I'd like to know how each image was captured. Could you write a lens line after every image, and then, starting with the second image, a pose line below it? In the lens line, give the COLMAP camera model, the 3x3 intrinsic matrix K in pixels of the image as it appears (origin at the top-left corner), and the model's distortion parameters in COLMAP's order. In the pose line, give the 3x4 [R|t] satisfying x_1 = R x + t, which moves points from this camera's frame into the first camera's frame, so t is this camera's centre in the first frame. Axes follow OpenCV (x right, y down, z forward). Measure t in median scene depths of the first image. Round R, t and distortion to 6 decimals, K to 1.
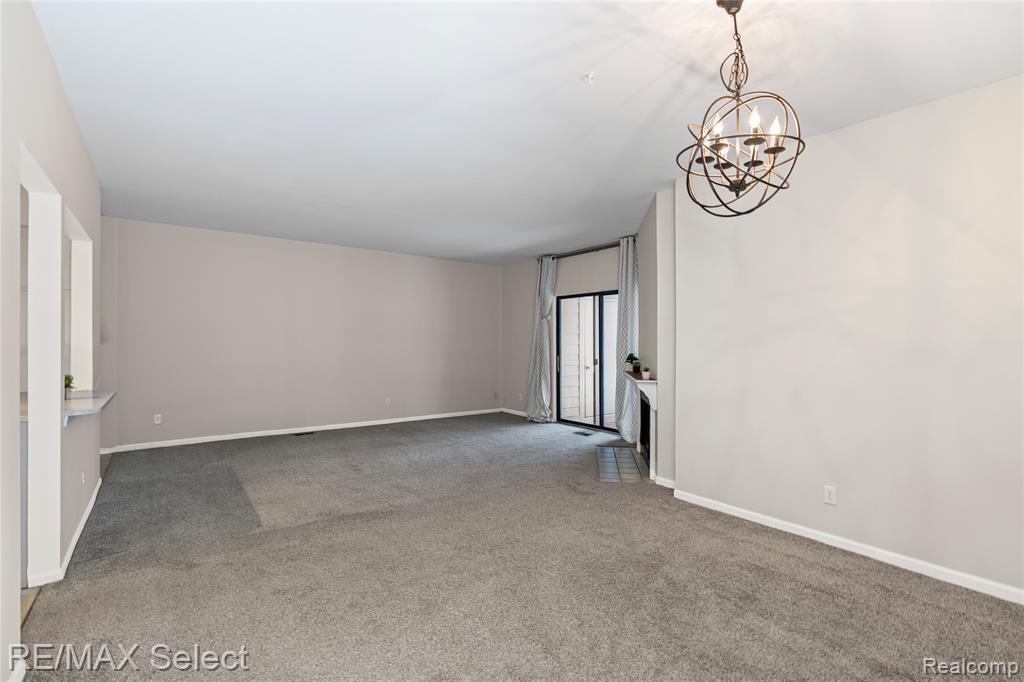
lens RADIAL K [[467.9, 0, 534.0], [0, 467.9, 344.0], [0, 0, 1]] dist [-0.011780, 0.001029]
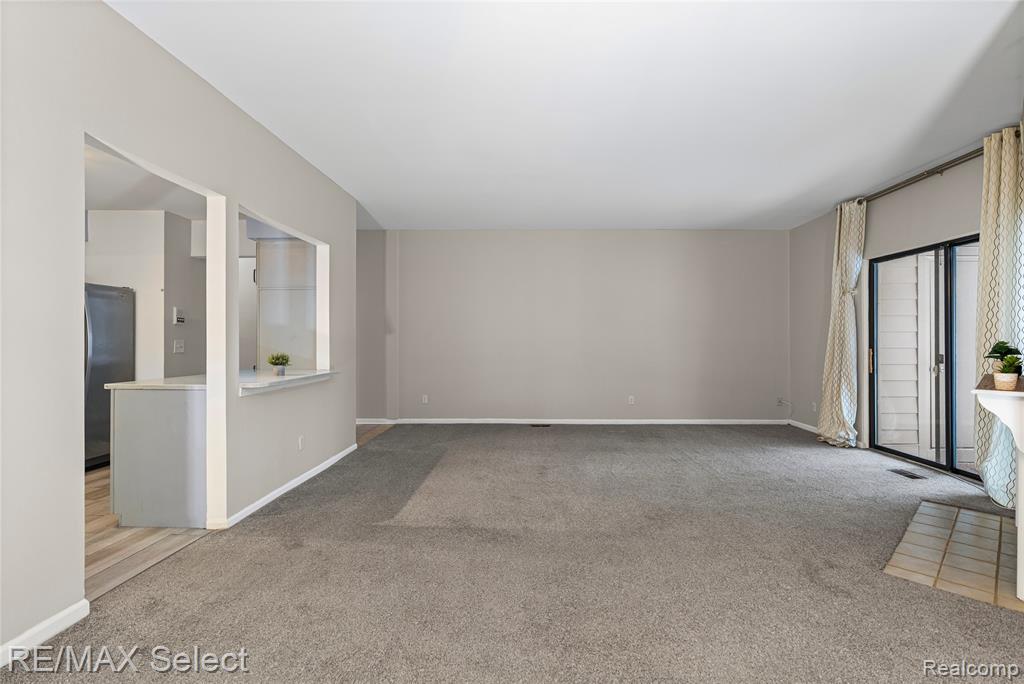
lens RADIAL K [[467.9, 0, 534.0], [0, 467.9, 345.0], [0, 0, 1]] dist [-0.011780, 0.001029]
pose [[0.774657, 0.000532, -0.632381, 0.112165], [0.002412, 0.999990, 0.003795, 0.018287], [0.632377, -0.004465, 0.774648, 0.217098]]
